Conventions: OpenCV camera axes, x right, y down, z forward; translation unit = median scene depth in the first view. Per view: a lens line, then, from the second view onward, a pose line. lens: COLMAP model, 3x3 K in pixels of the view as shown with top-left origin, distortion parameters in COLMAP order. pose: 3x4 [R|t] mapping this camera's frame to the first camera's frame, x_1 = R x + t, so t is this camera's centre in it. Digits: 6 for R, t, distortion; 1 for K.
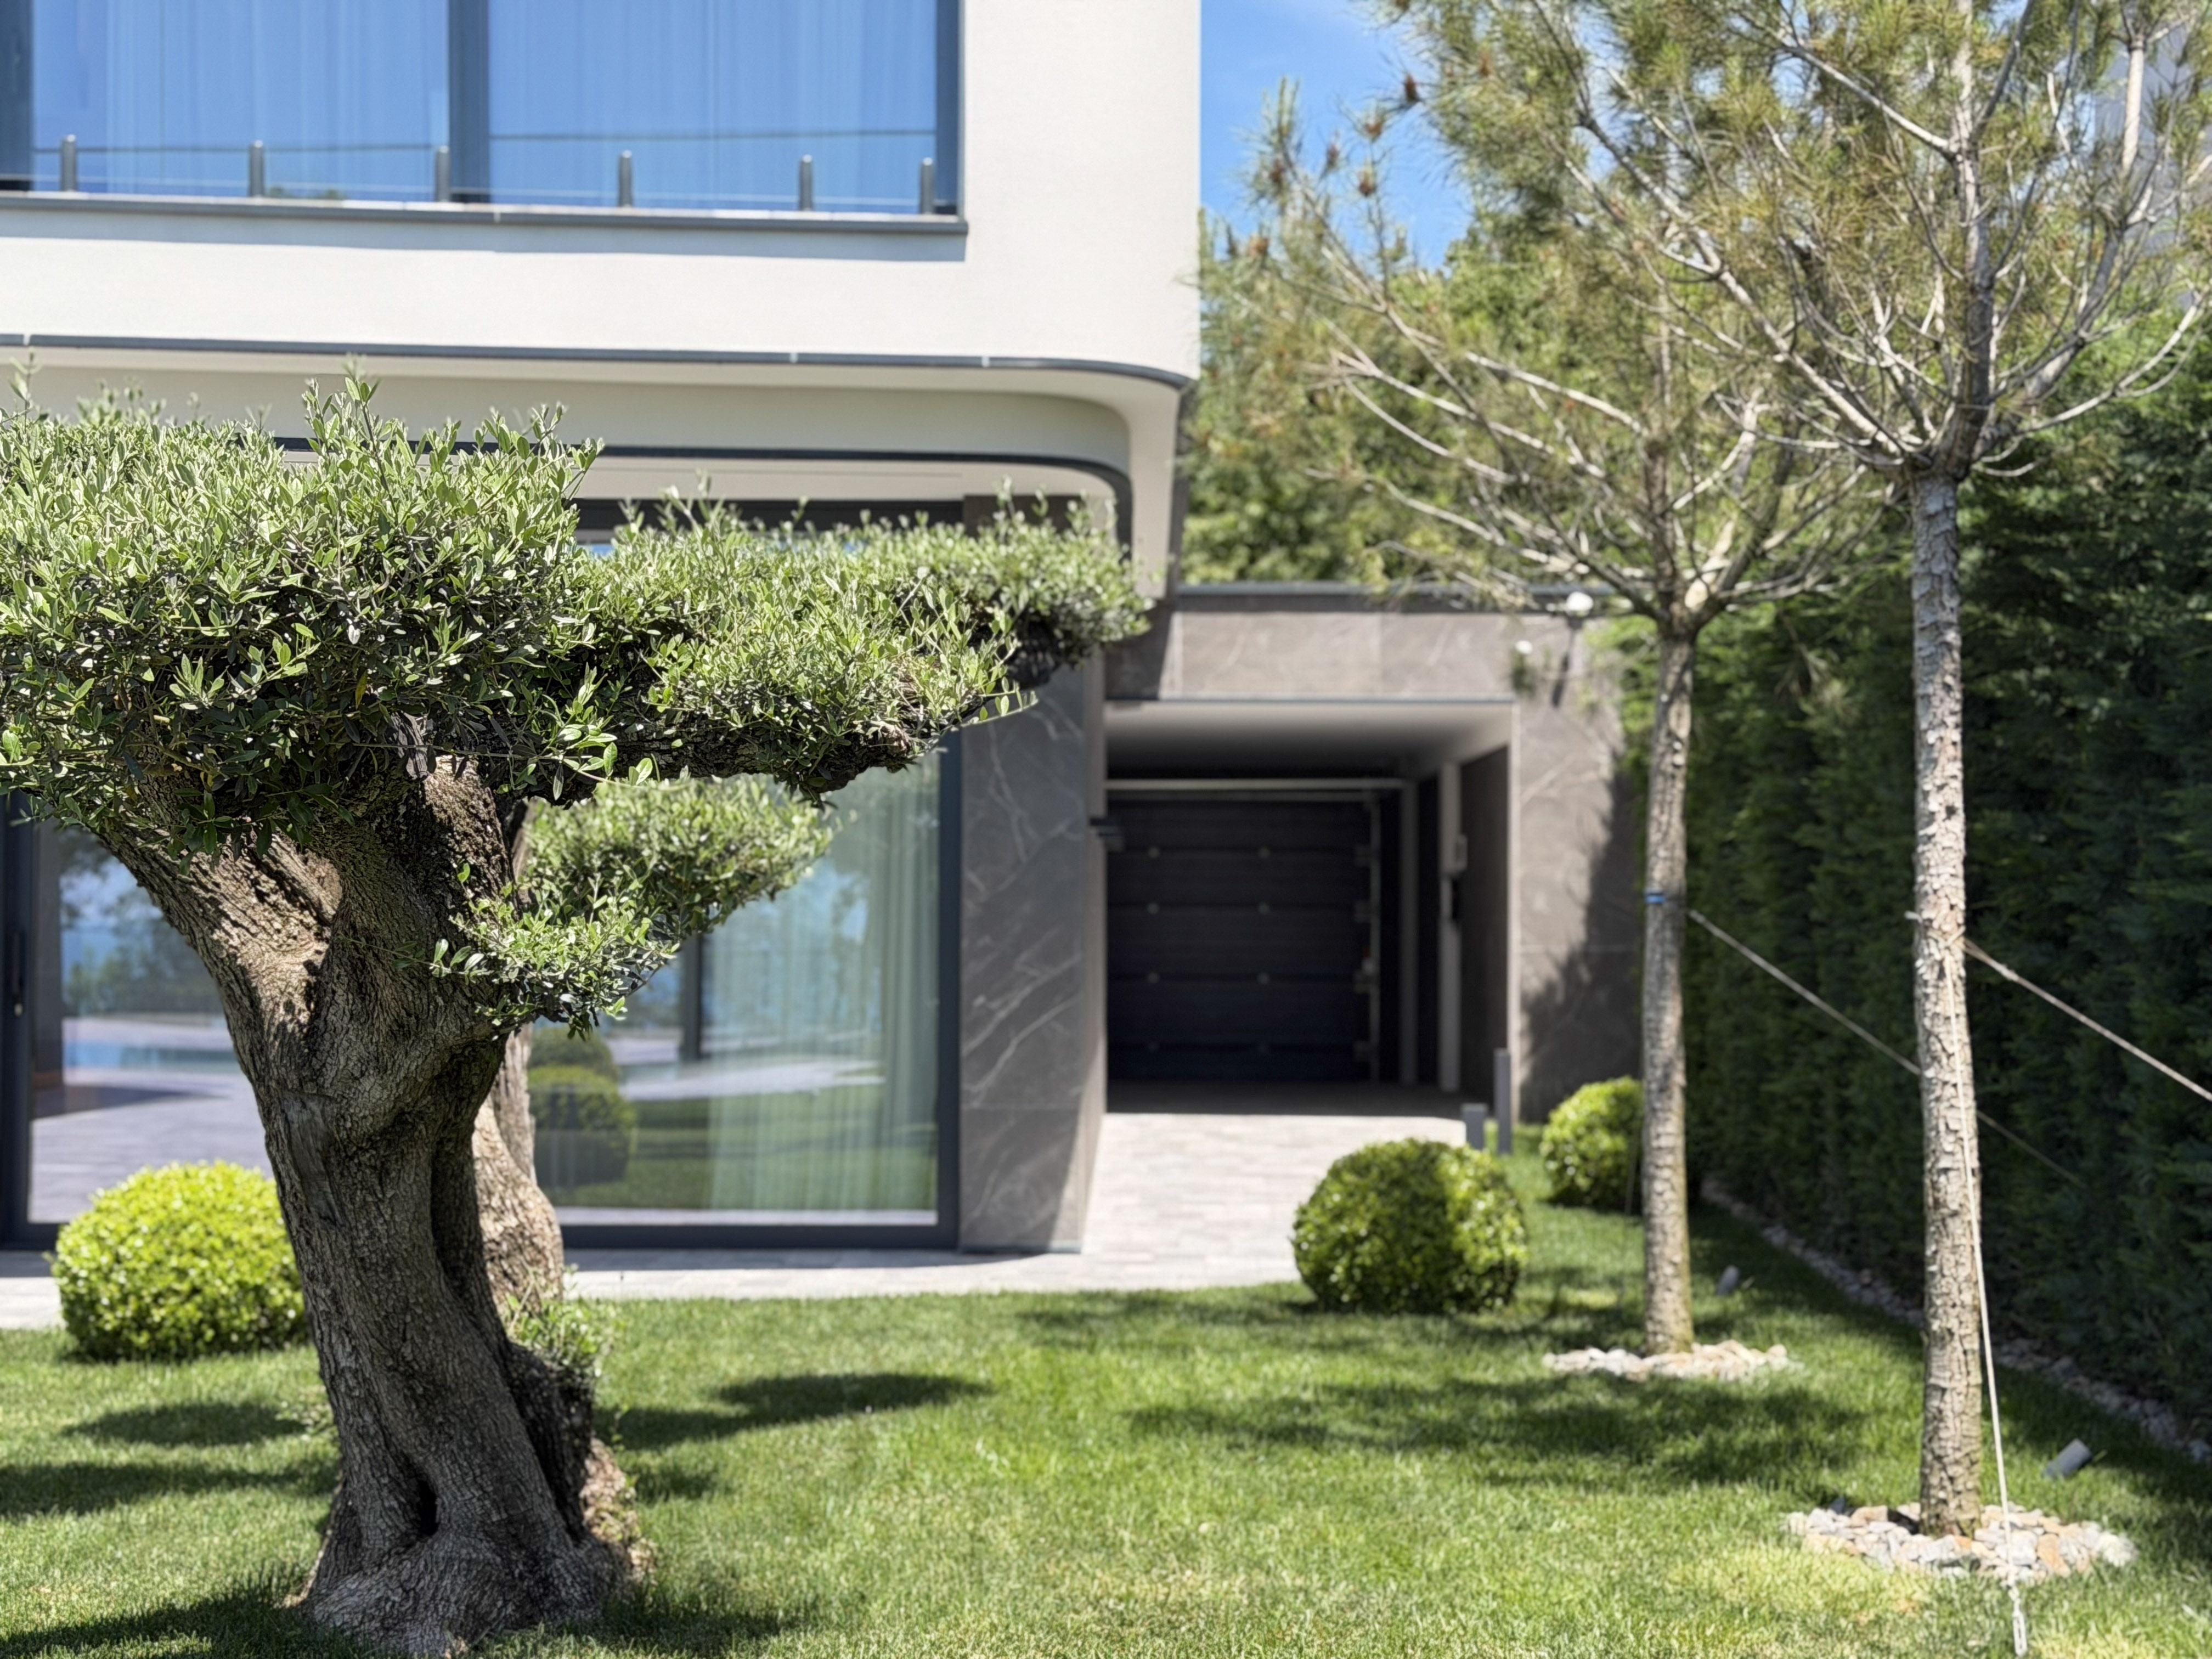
lens RADIAL K [[3472.1, 0, 1089.8], [0, 3472.1, 822.1], [0, 0, 1]] dist [0.117219, 0.000000]
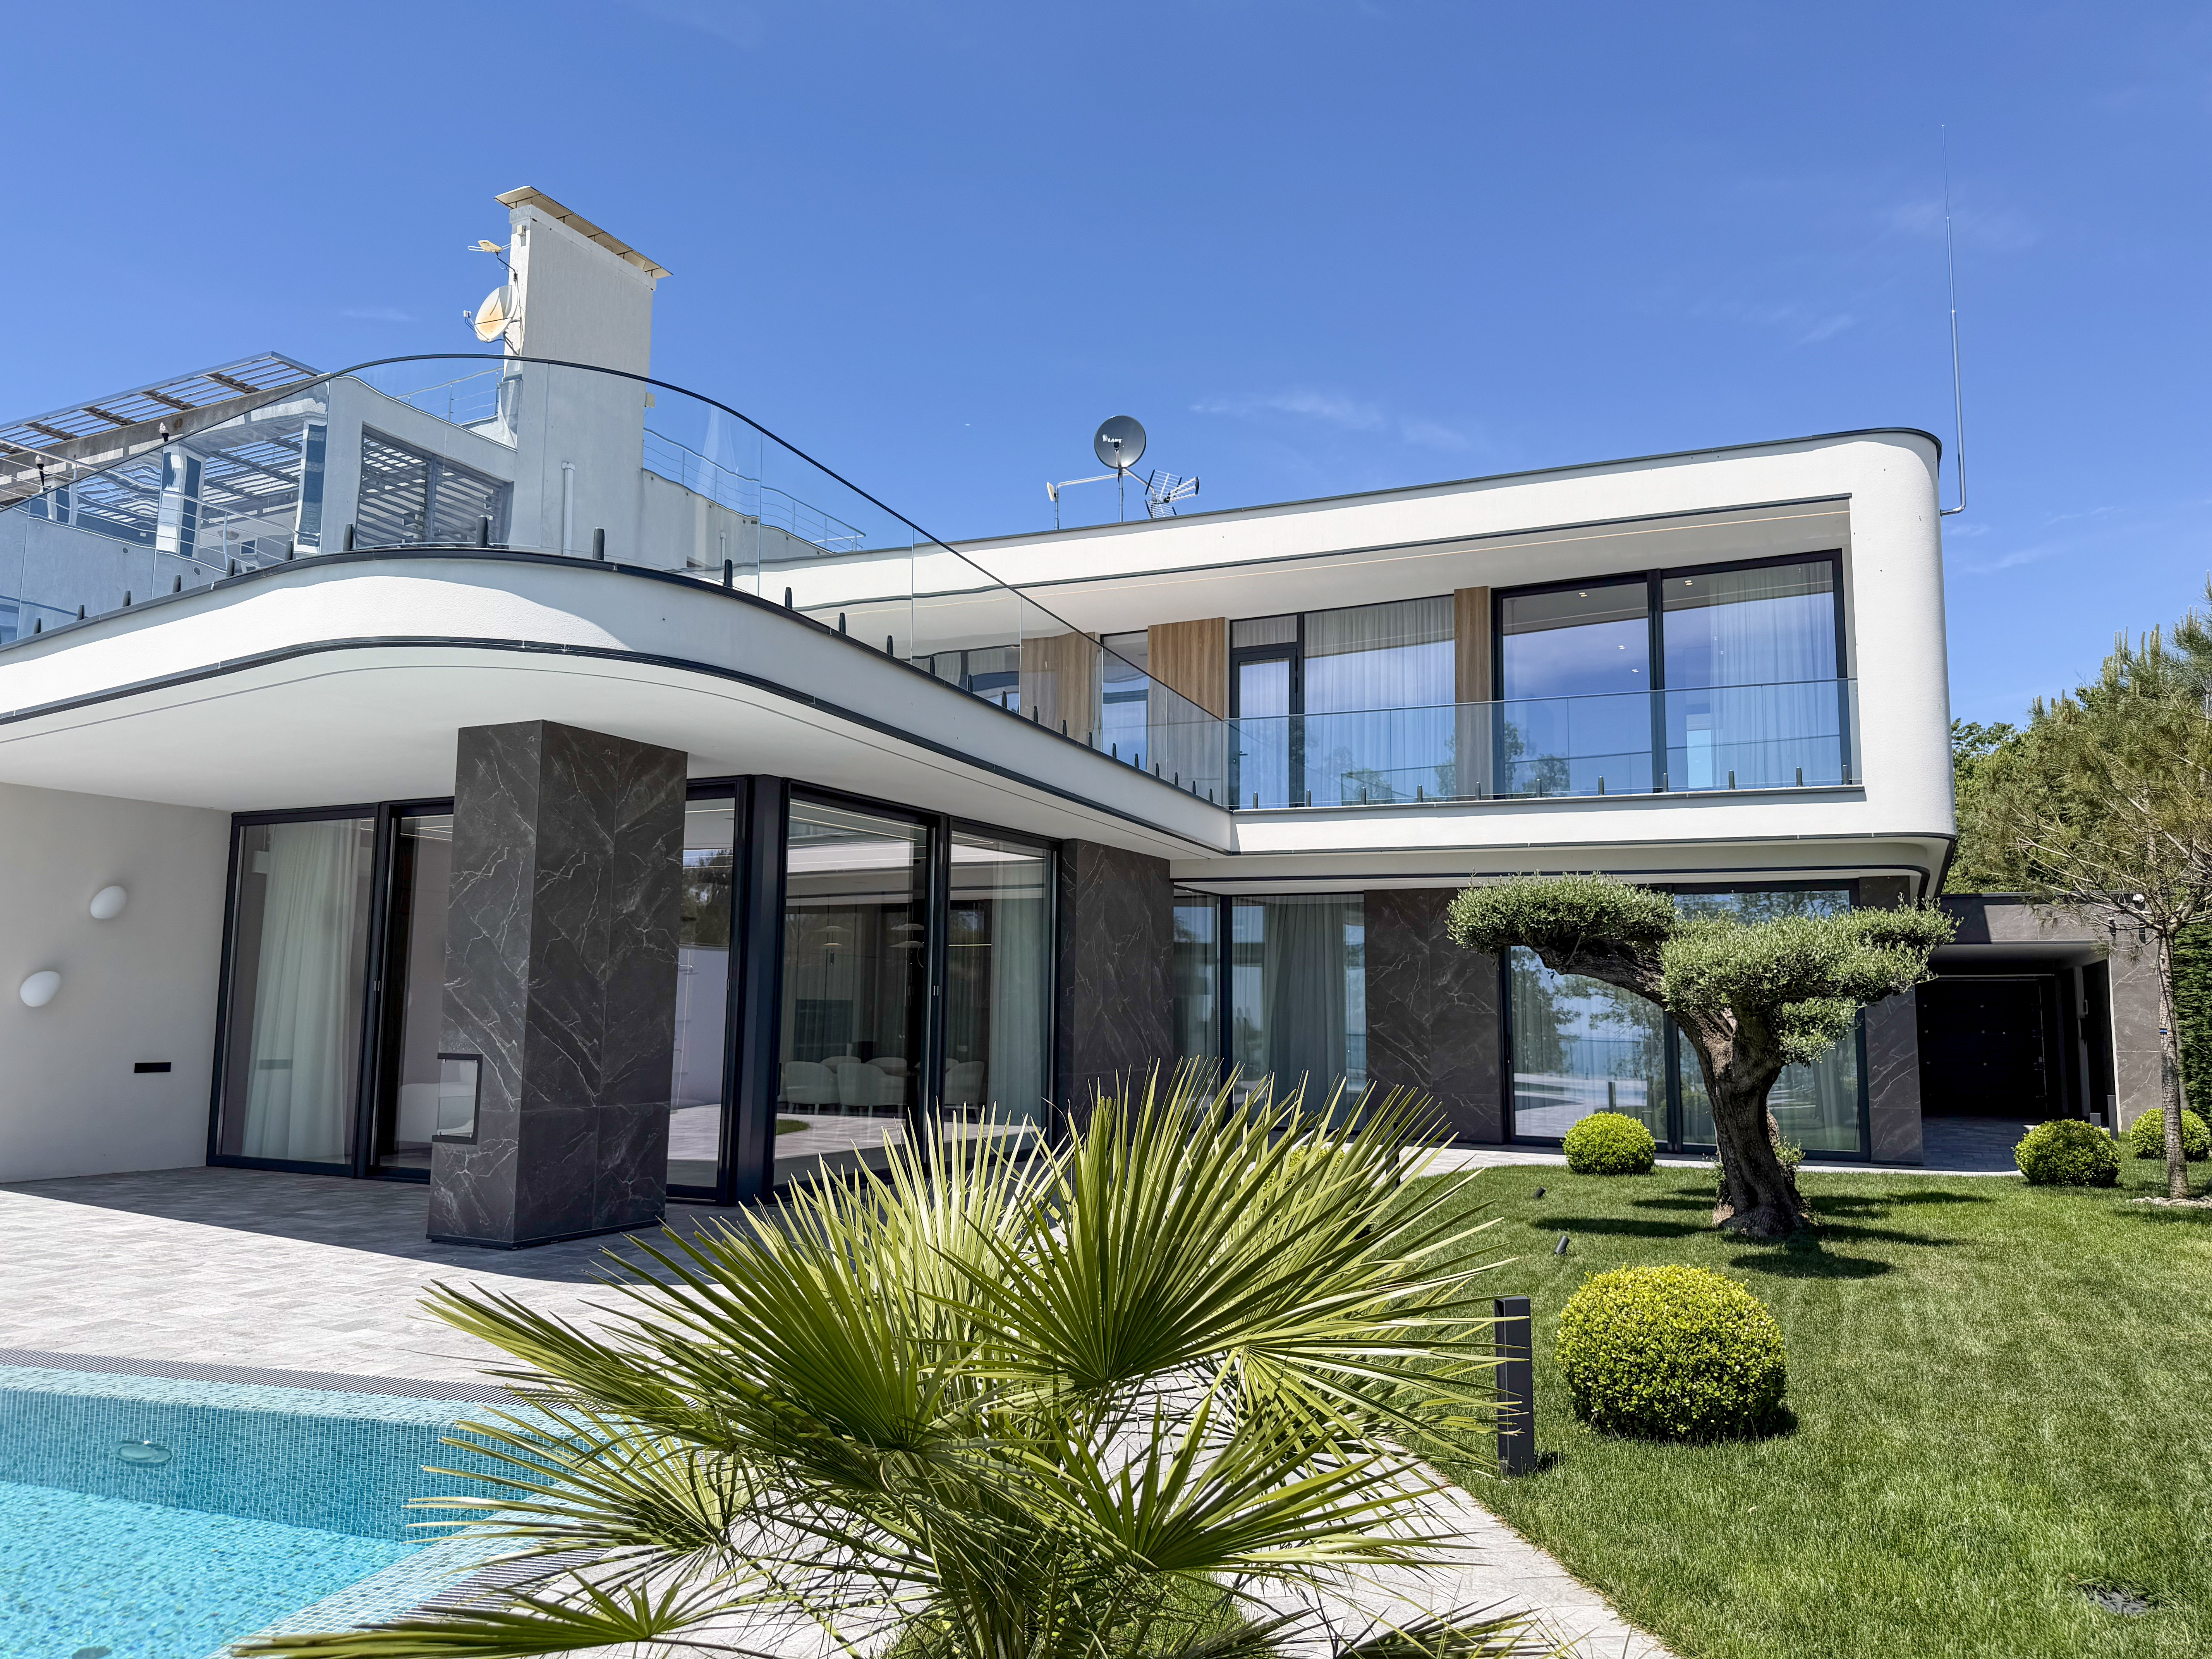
lens RADIAL K [[1574.1, 0, 1092.0], [0, 1574.1, 844.0], [0, 0, 1]] dist [0.056901, -0.080423]
pose [[0.900111, -0.041532, -0.433677, -0.080327], [0.002082, 0.995844, -0.091047, -0.021609], [0.435656, 0.081050, 0.896457, -0.810995]]
